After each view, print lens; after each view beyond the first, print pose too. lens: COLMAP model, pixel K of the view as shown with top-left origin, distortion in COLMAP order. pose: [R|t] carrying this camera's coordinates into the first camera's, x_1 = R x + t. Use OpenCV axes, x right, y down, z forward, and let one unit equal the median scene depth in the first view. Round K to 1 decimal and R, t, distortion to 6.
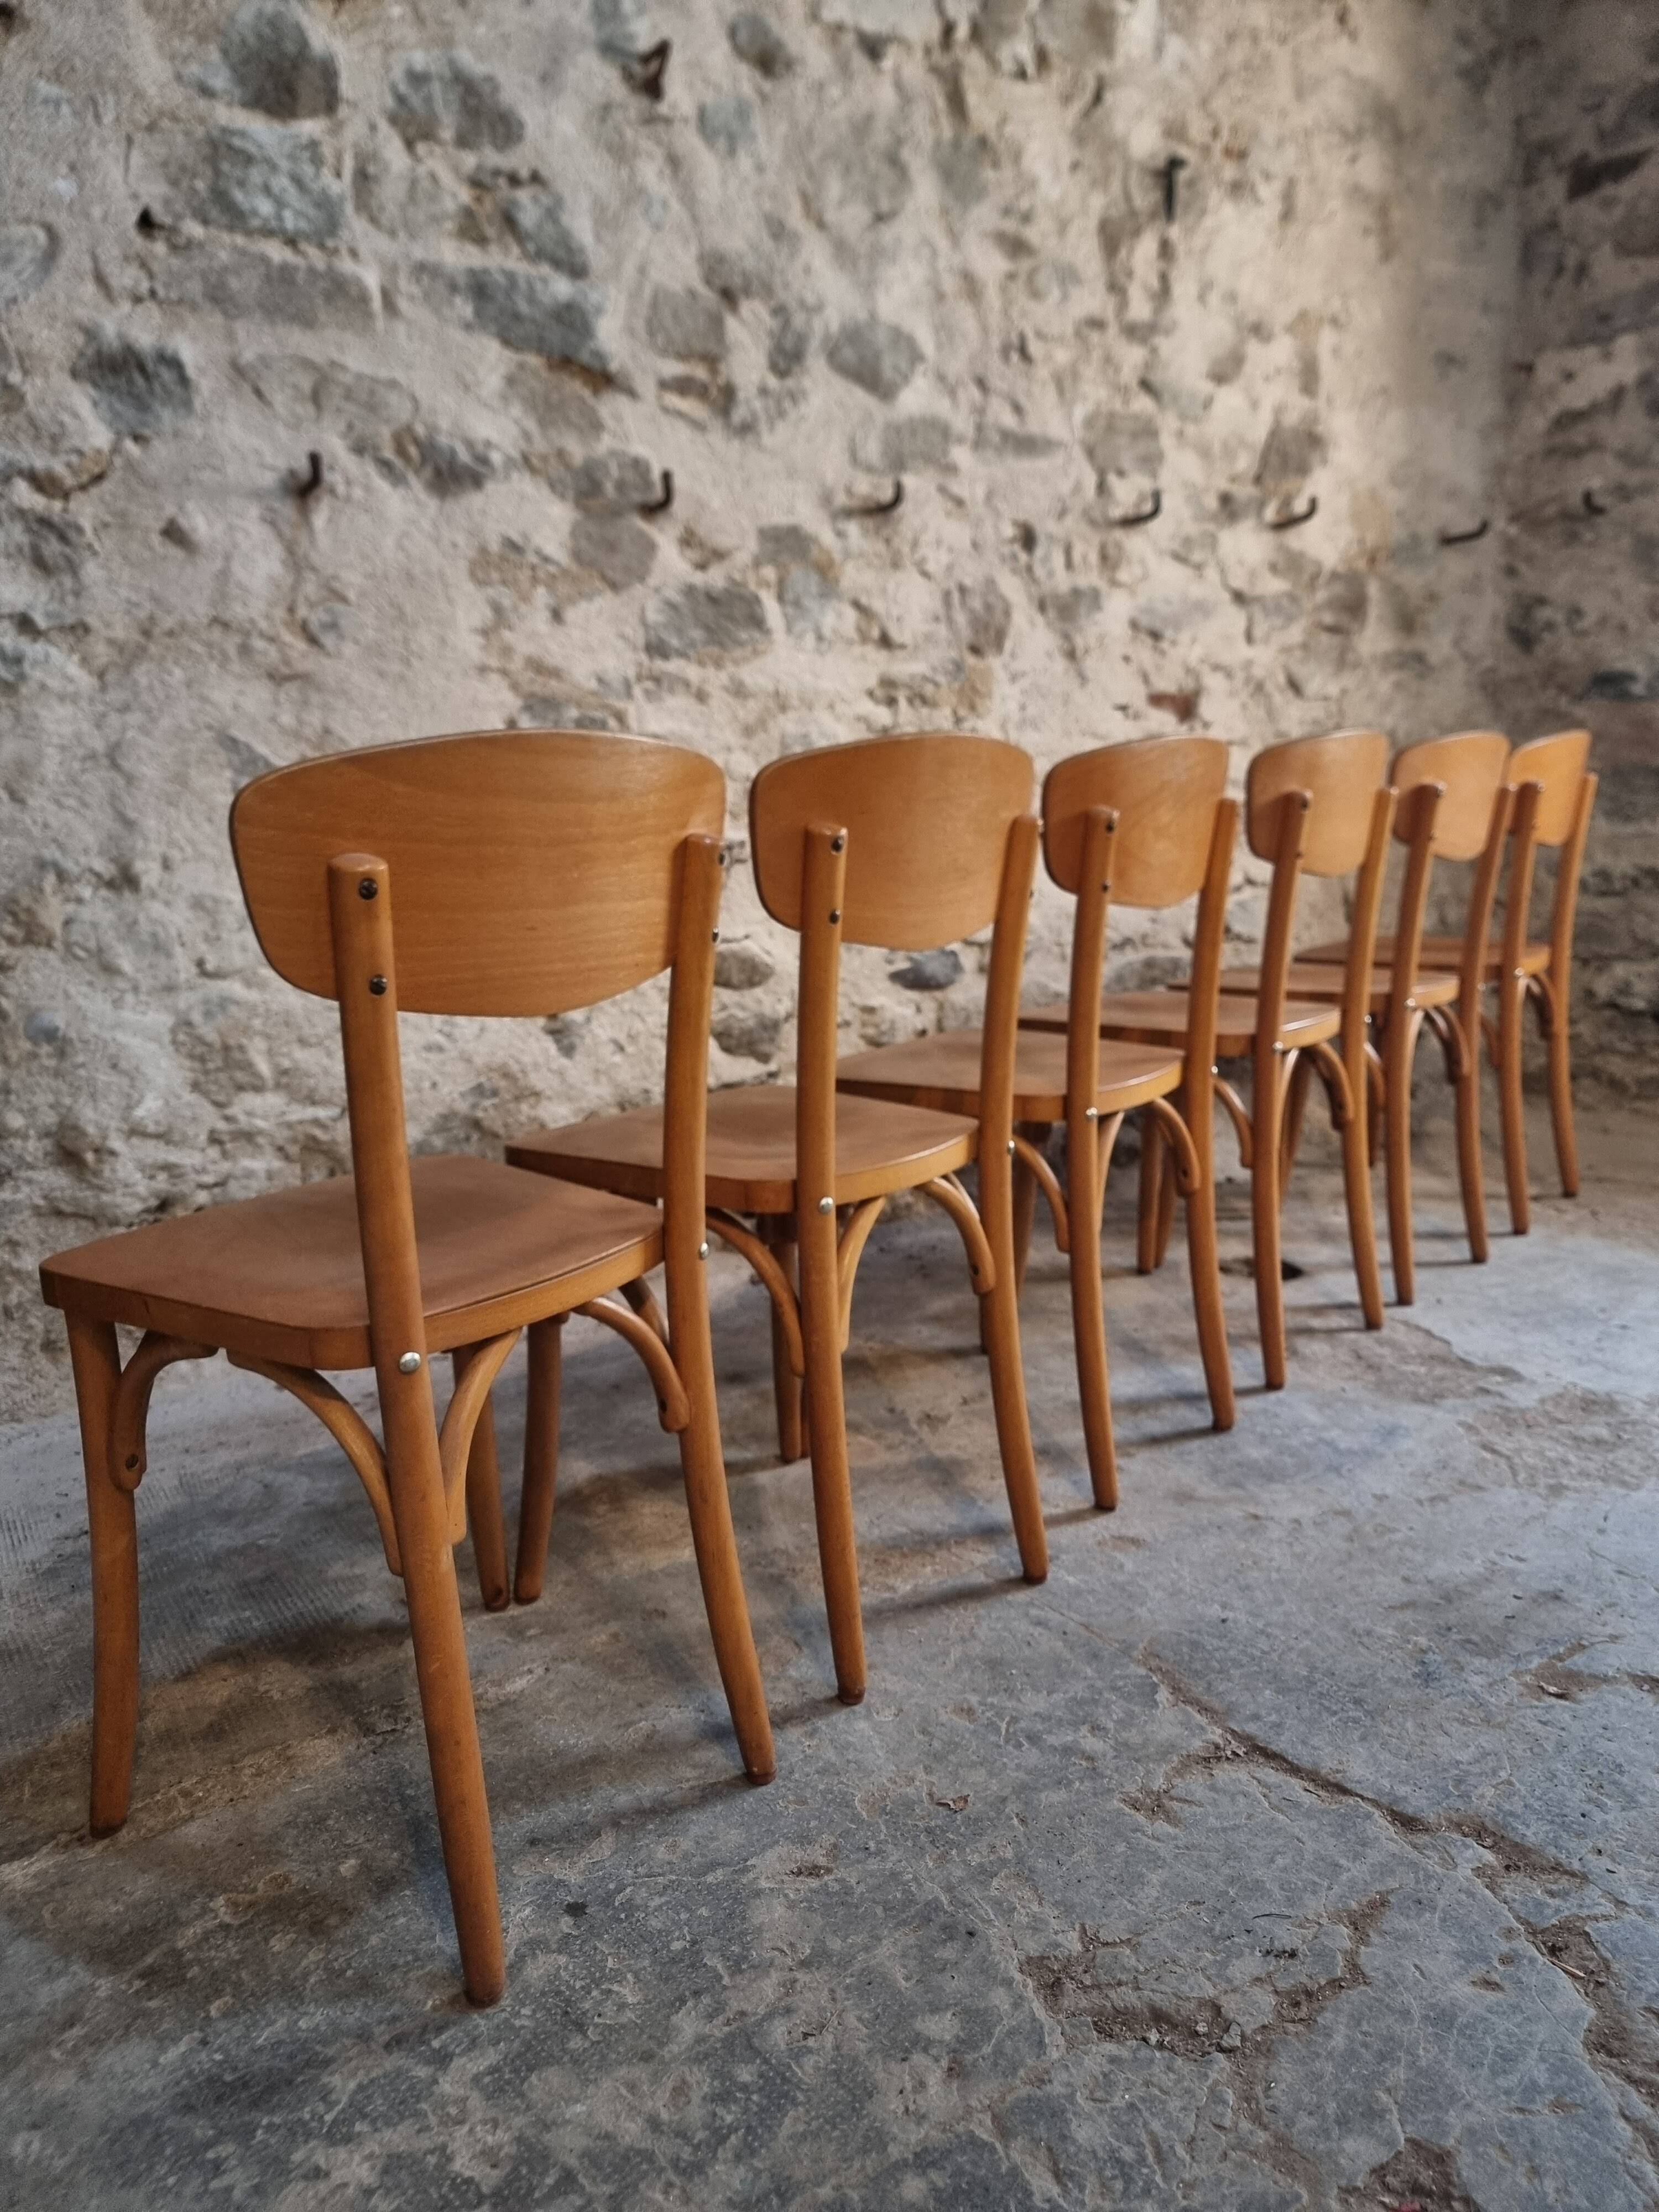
lens RADIAL K [[1560.2, 0, 817.1], [0, 1560.2, 1118.3], [0, 0, 1]] dist [0.050686, -0.055713]
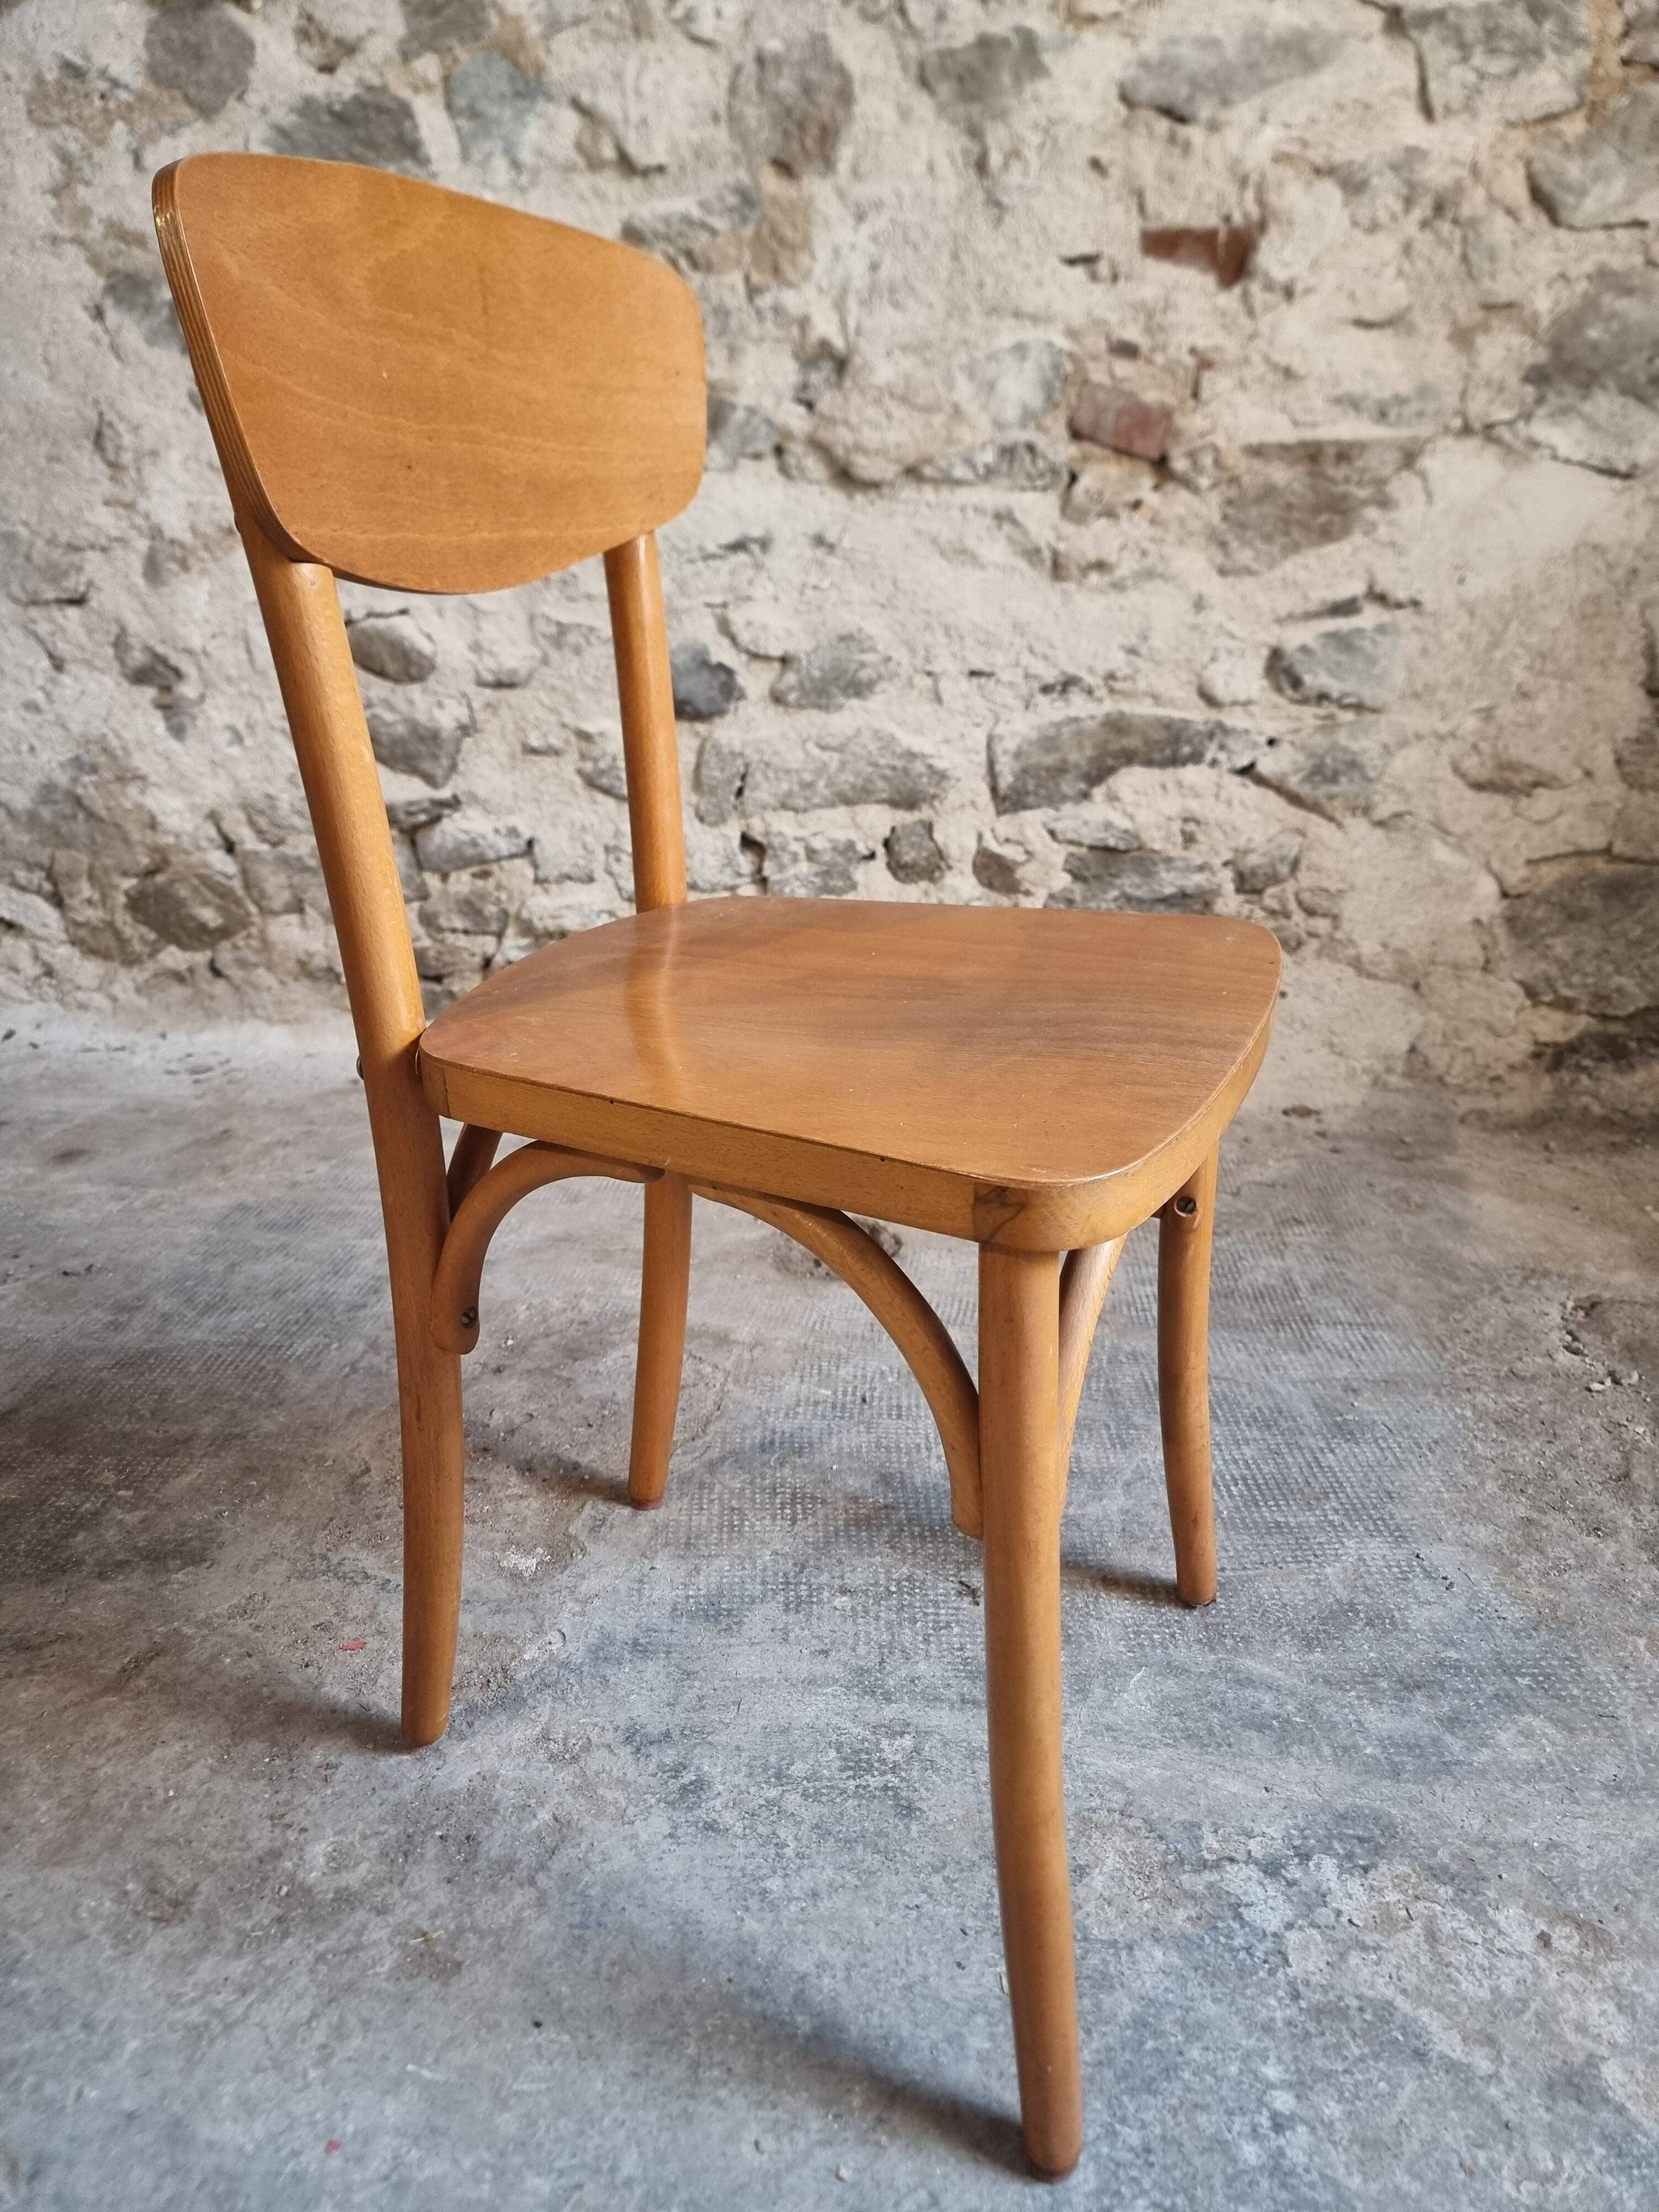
lens RADIAL K [[1554.8, 0, 806.8], [0, 1554.8, 1105.8], [0, 0, 1]] dist [0.055597, -0.061407]
pose [[0.743899, 0.275406, -0.608905, 0.658049], [-0.152068, 0.956993, 0.247064, -0.110192], [0.650761, -0.091196, 0.753786, 0.560868]]
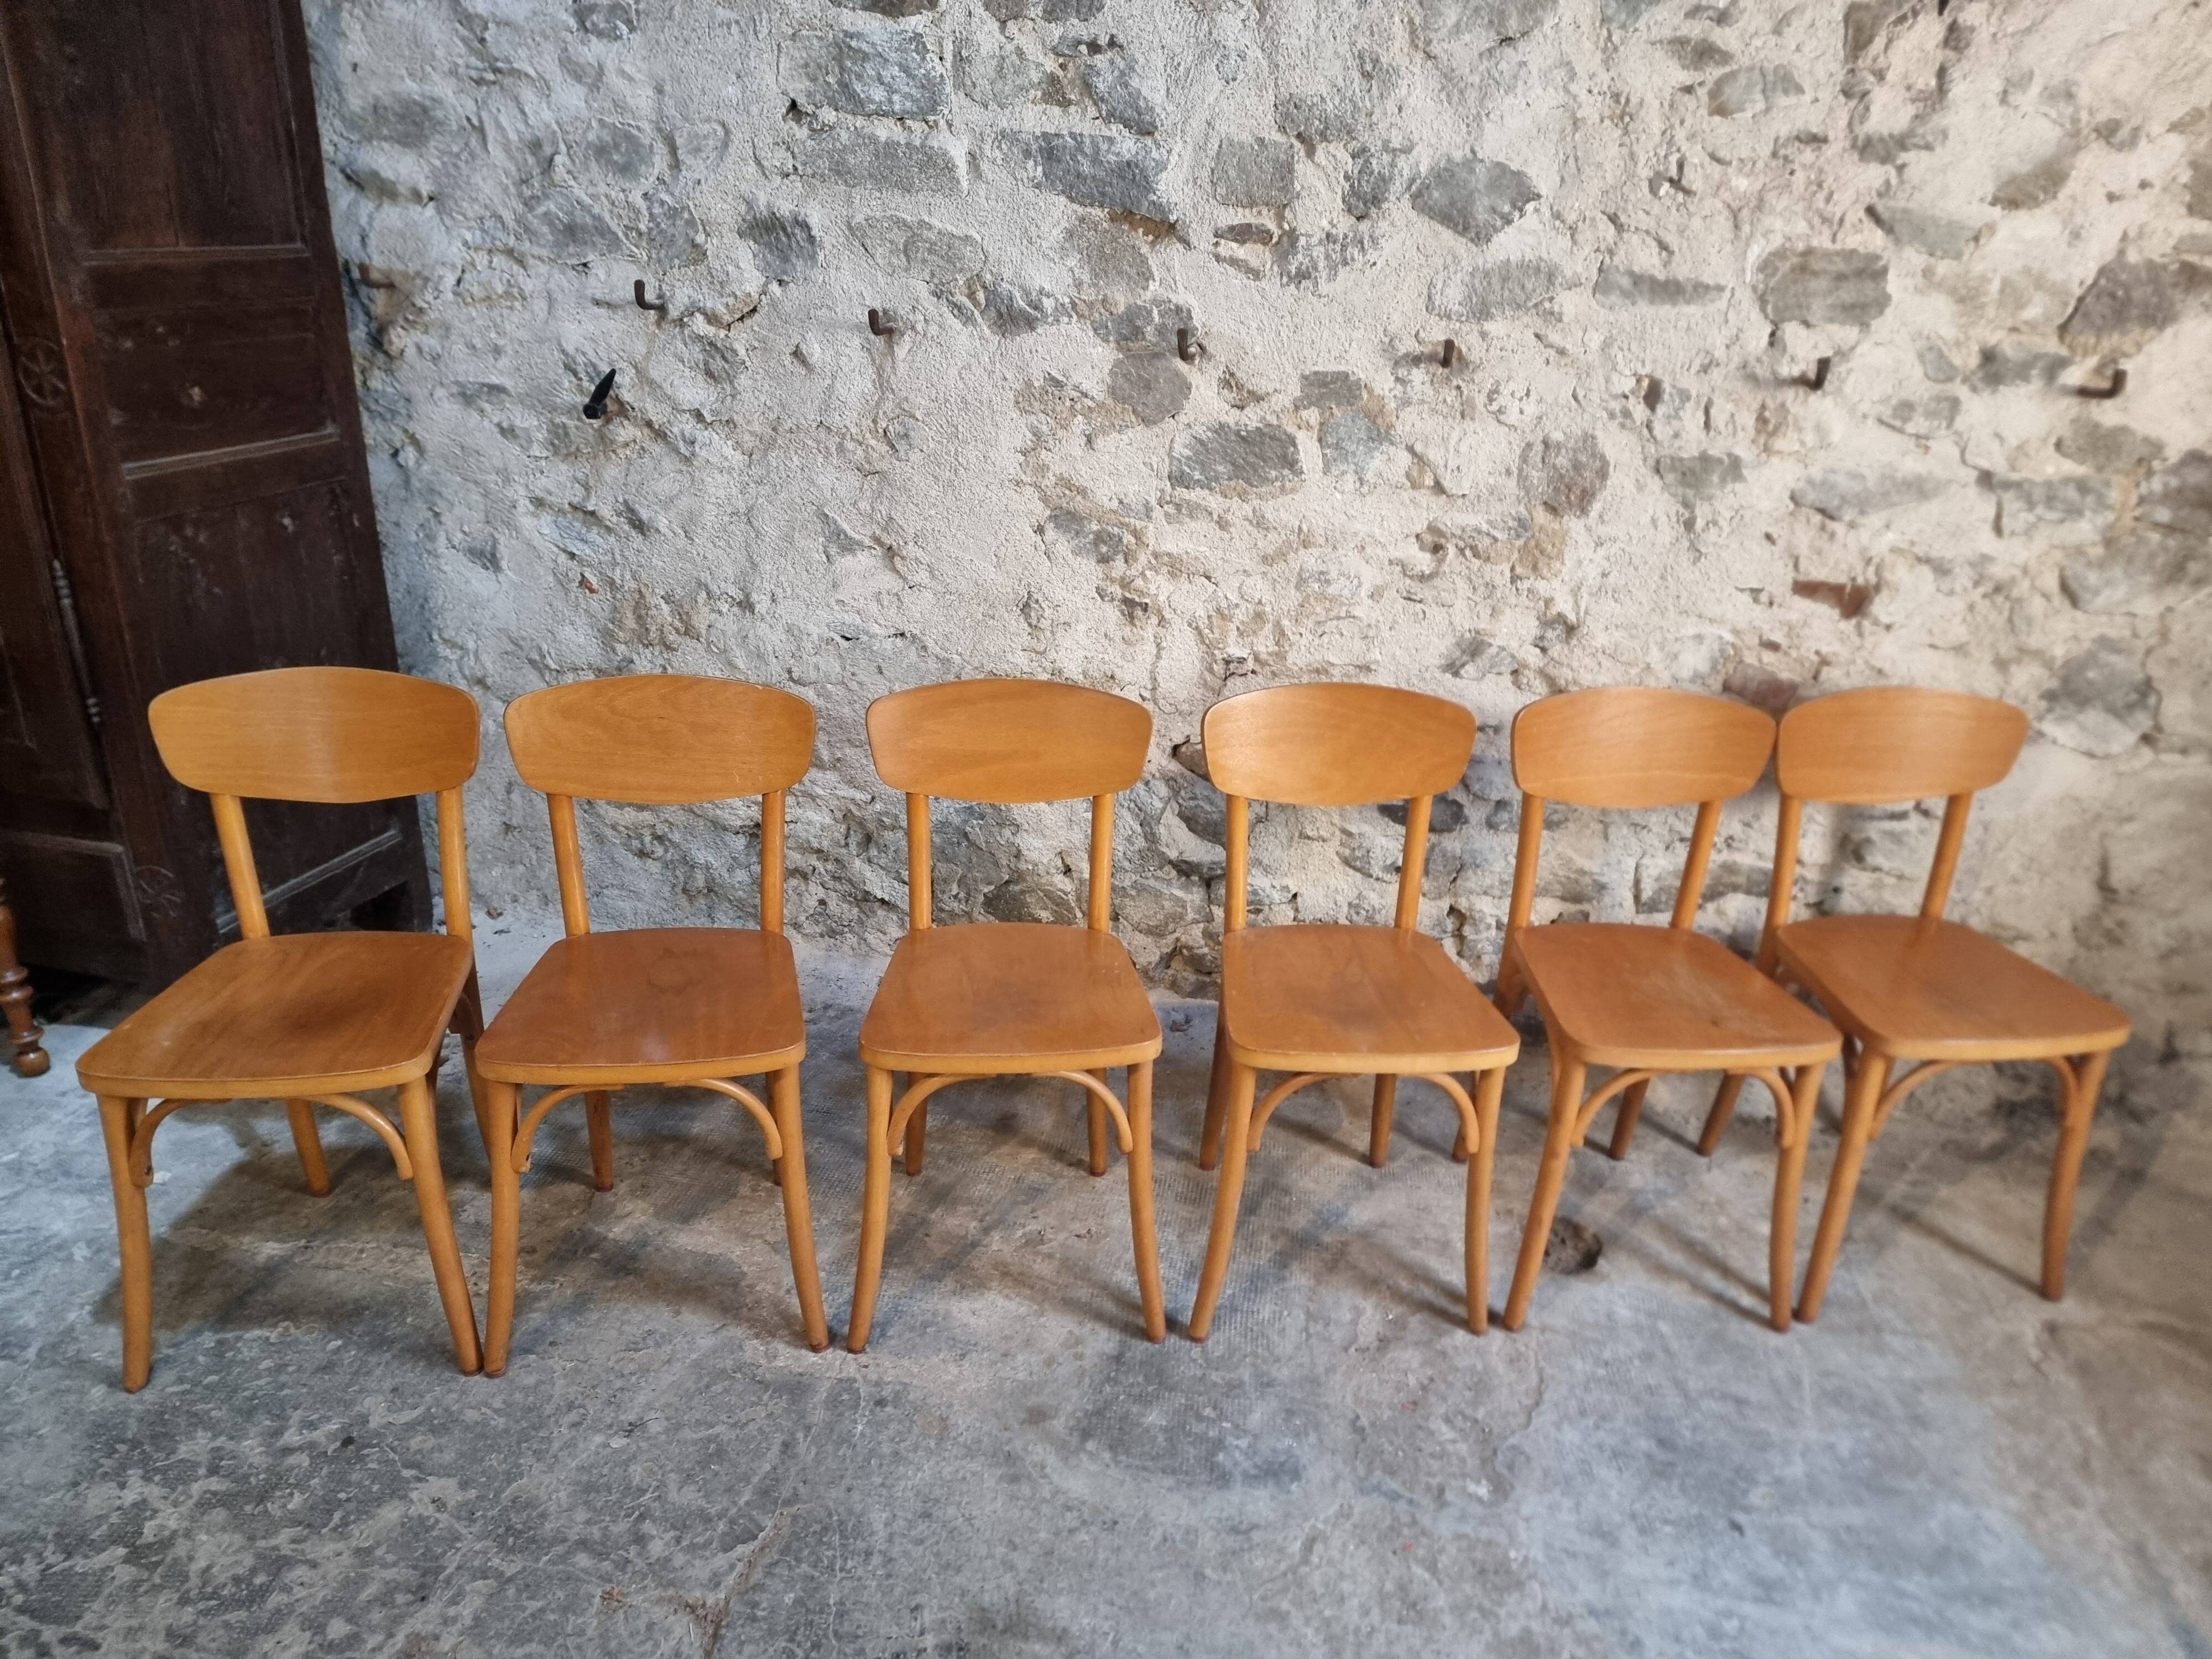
lens RADIAL K [[1532.3, 0, 1143.2], [0, 1532.3, 837.8], [0, 0, 1]] dist [0.089580, -0.067075]
pose [[0.740432, 0.347595, -0.575273, 0.577091], [-0.216005, 0.933549, 0.286056, -0.364896], [0.636477, -0.087543, 0.766312, 0.141501]]
